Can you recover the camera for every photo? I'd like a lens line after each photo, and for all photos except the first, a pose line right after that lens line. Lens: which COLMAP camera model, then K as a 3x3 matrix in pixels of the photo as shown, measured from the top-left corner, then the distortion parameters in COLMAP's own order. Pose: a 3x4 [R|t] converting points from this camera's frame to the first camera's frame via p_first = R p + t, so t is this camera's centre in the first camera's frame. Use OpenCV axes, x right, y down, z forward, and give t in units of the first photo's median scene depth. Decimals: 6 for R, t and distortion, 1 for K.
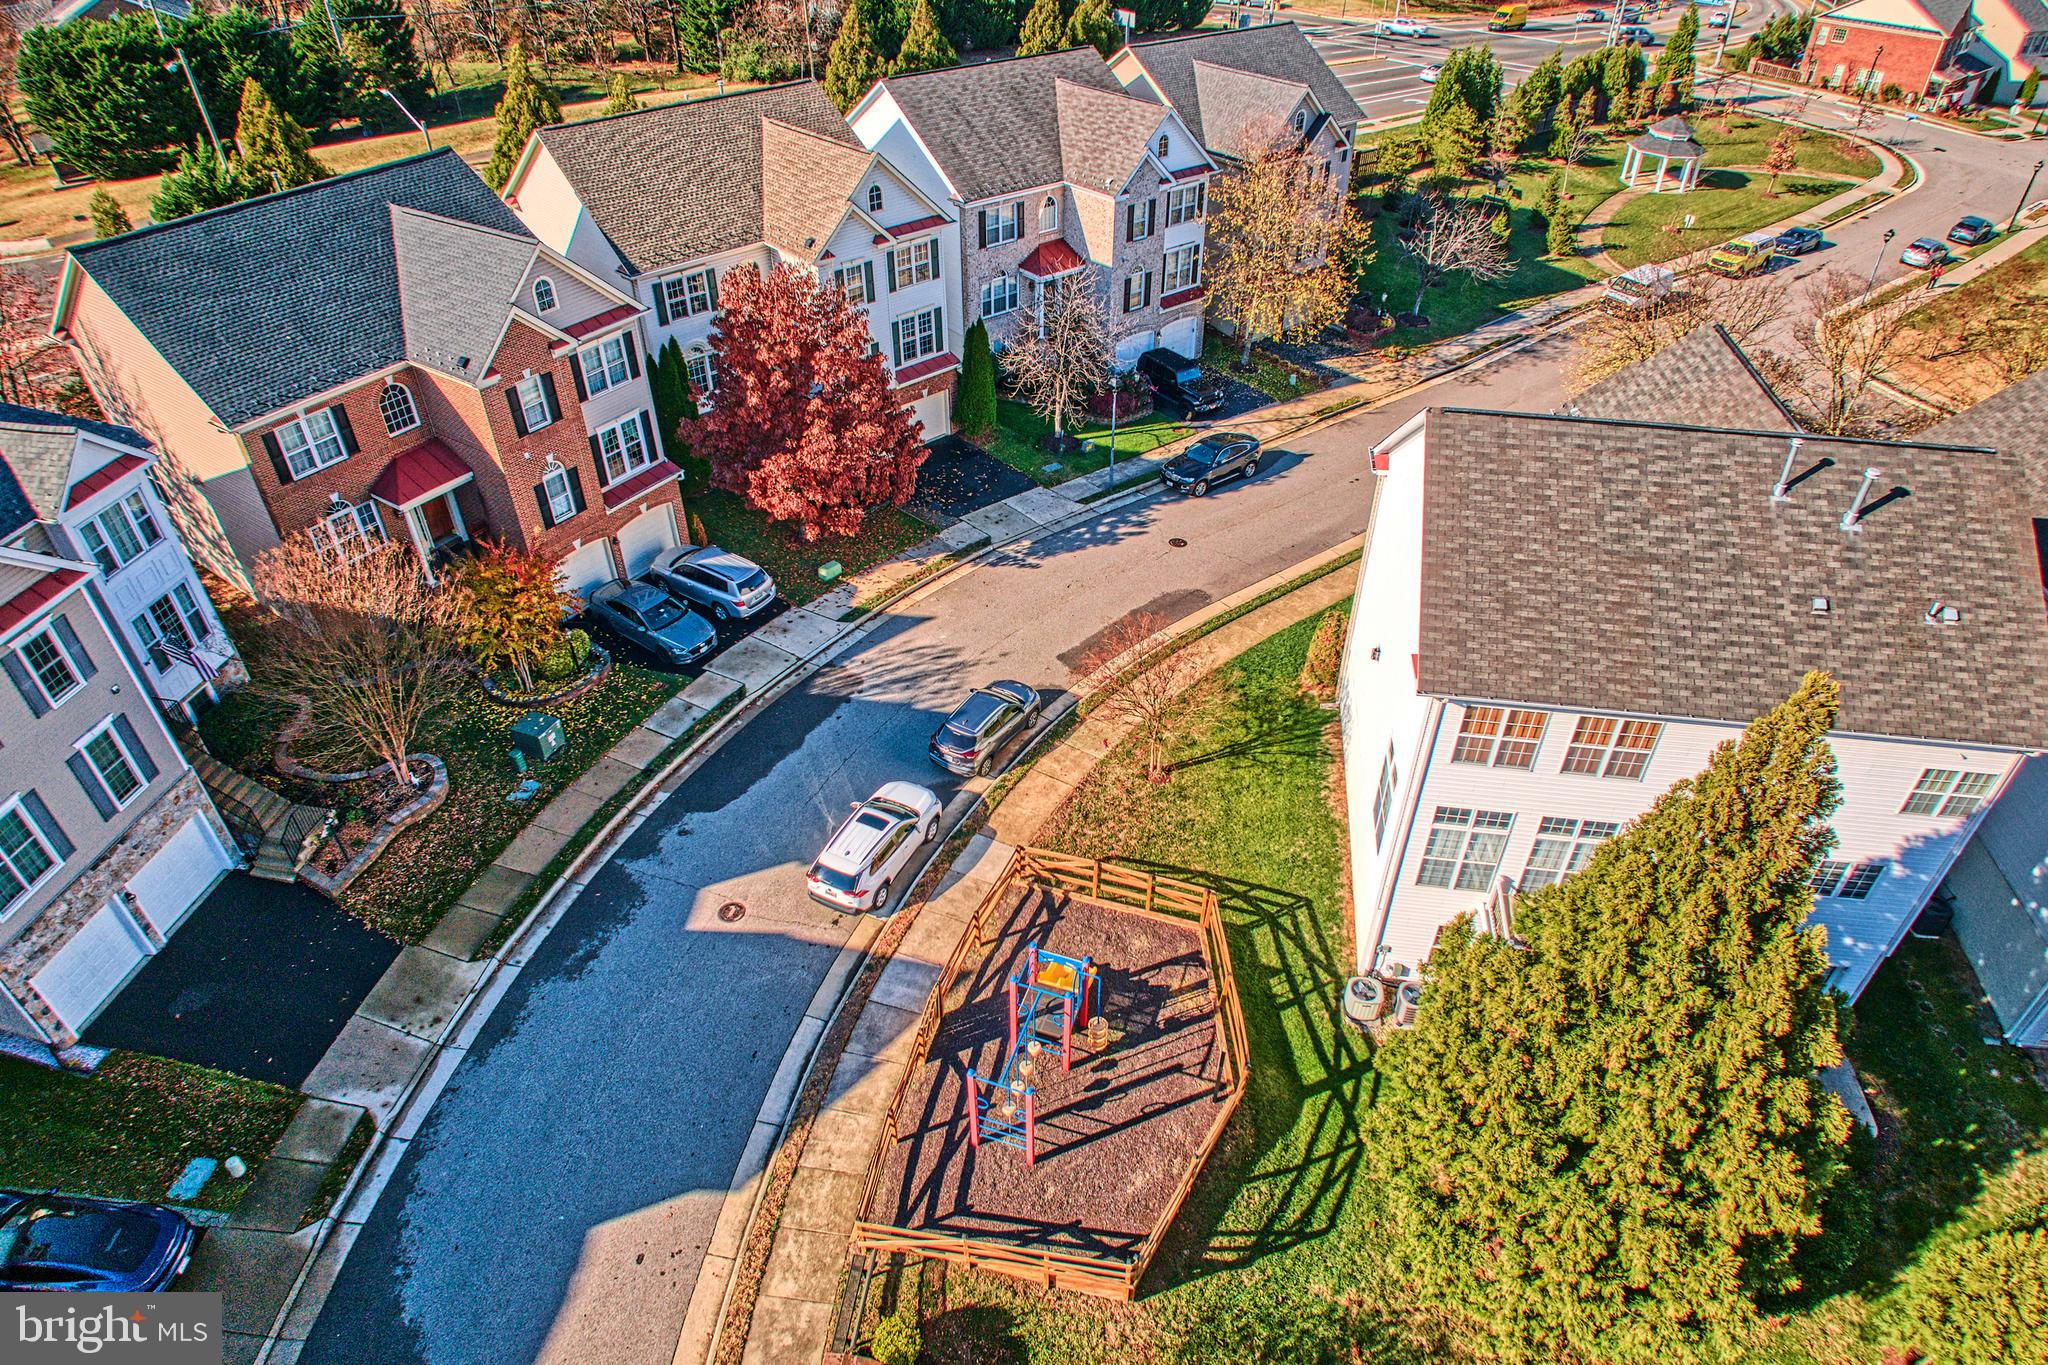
lens RADIAL K [[1221.5, 0, 1051.4], [0, 1221.5, 697.2], [0, 0, 1]] dist [-0.044927, -0.001727]
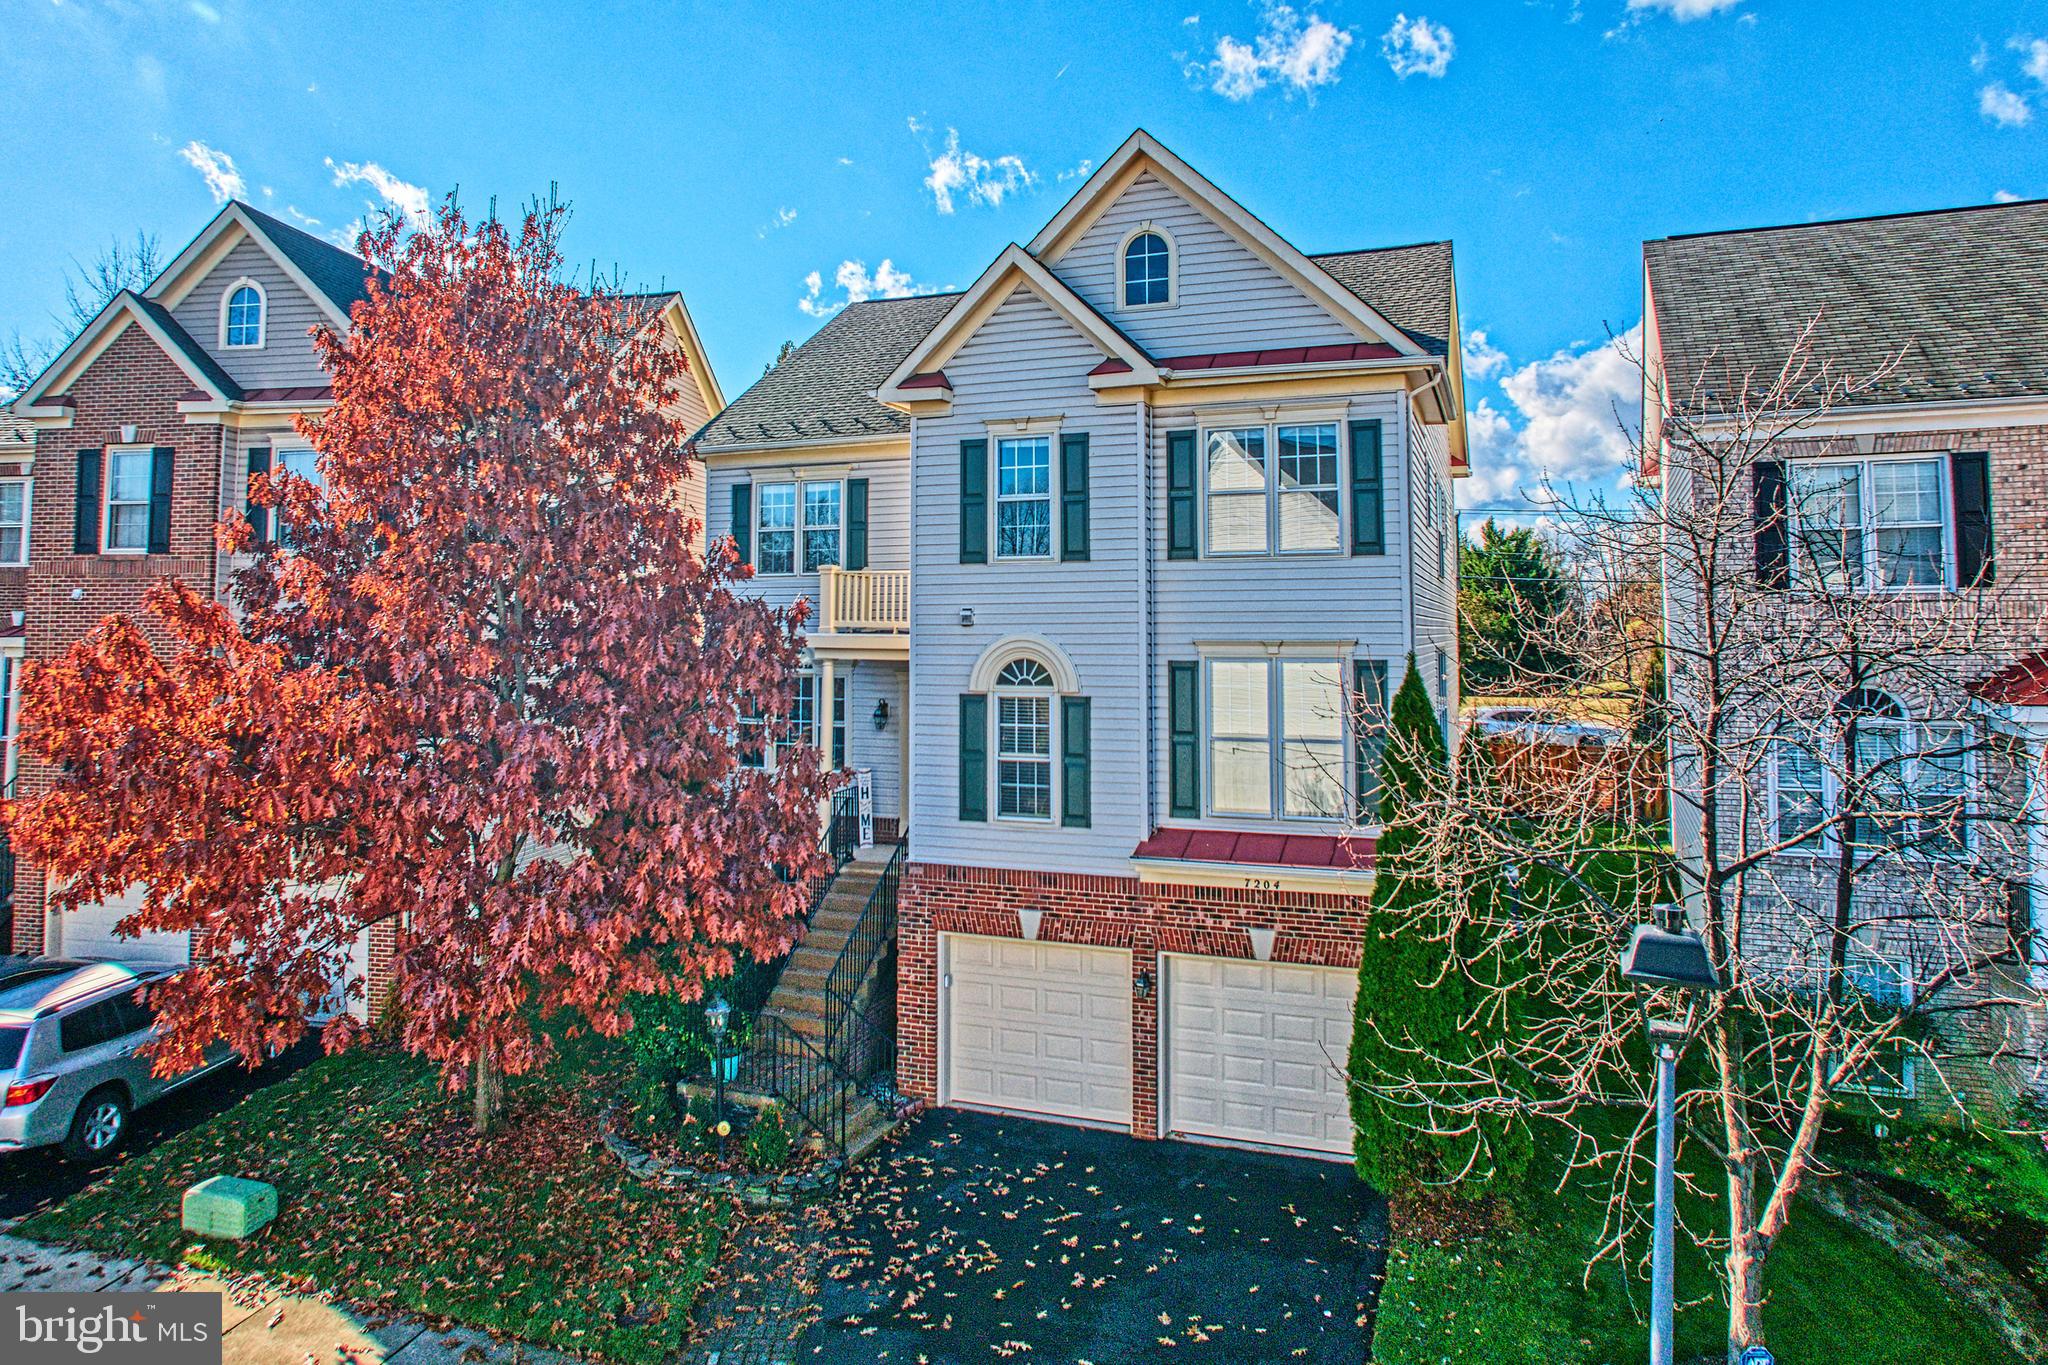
lens RADIAL K [[1272.1, 0, 1010.1], [0, 1272.1, 544.8], [0, 0, 1]] dist [-0.054920, 0.010842]
pose [[0.433997, -0.058998, -0.898980, 0.161007], [-0.559099, 0.764814, -0.320107, -0.241788], [0.706438, 0.641544, 0.298942, 1.003155]]
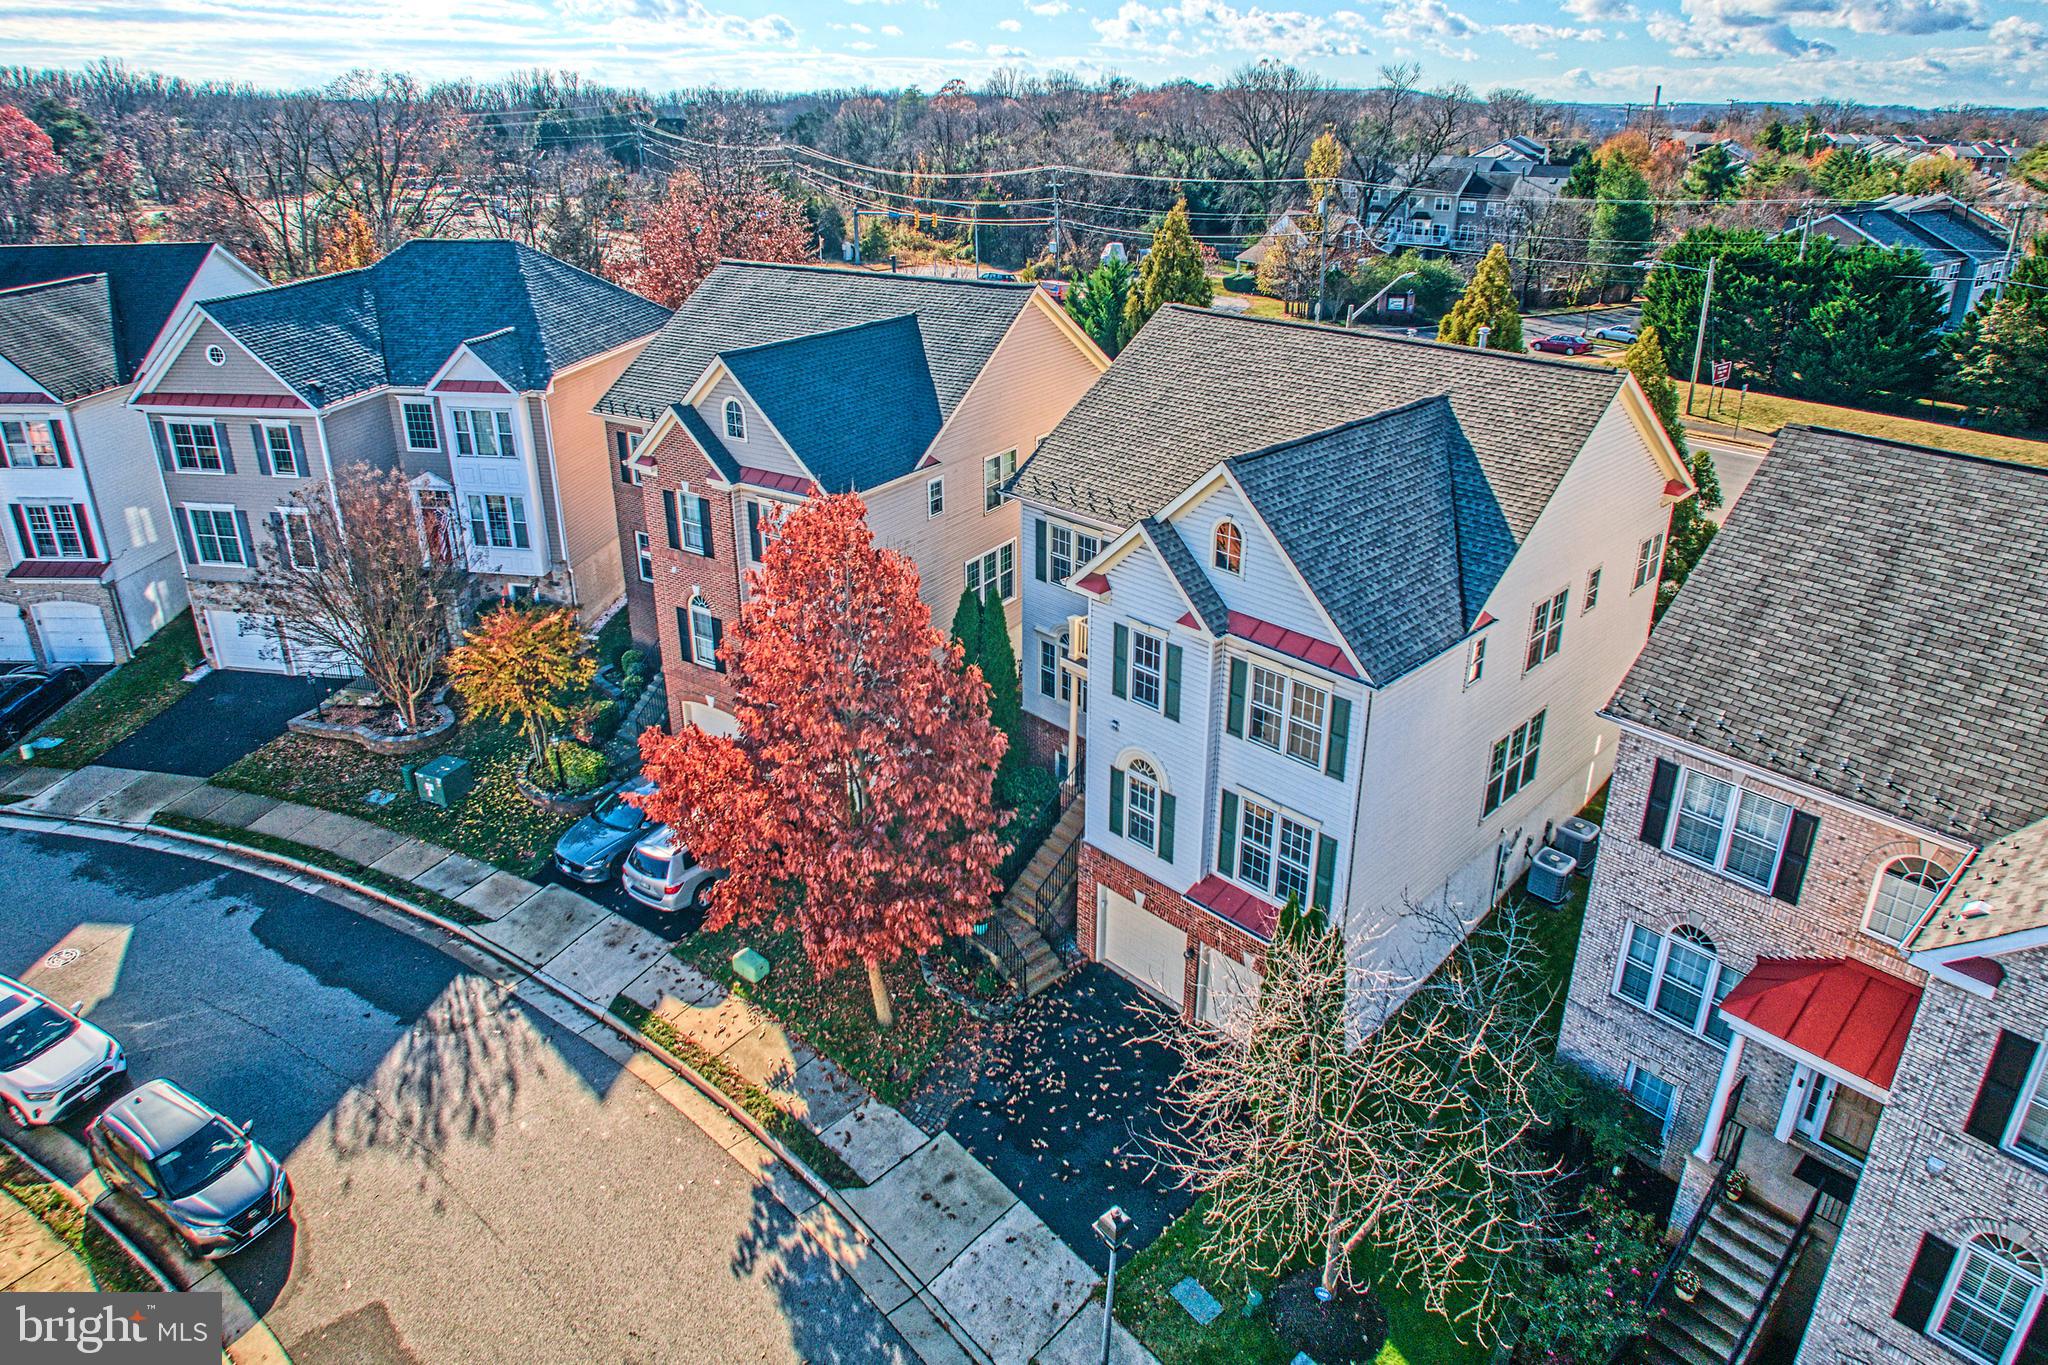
lens RADIAL K [[1221.5, 0, 1013.6], [0, 1221.5, 576.0], [0, 0, 1]] dist [-0.044927, -0.001727]
pose [[0.006127, 0.361994, -0.932160, 0.337809], [-0.612048, 0.738534, 0.282779, -0.533609], [0.790797, 0.568795, 0.226082, 0.906946]]
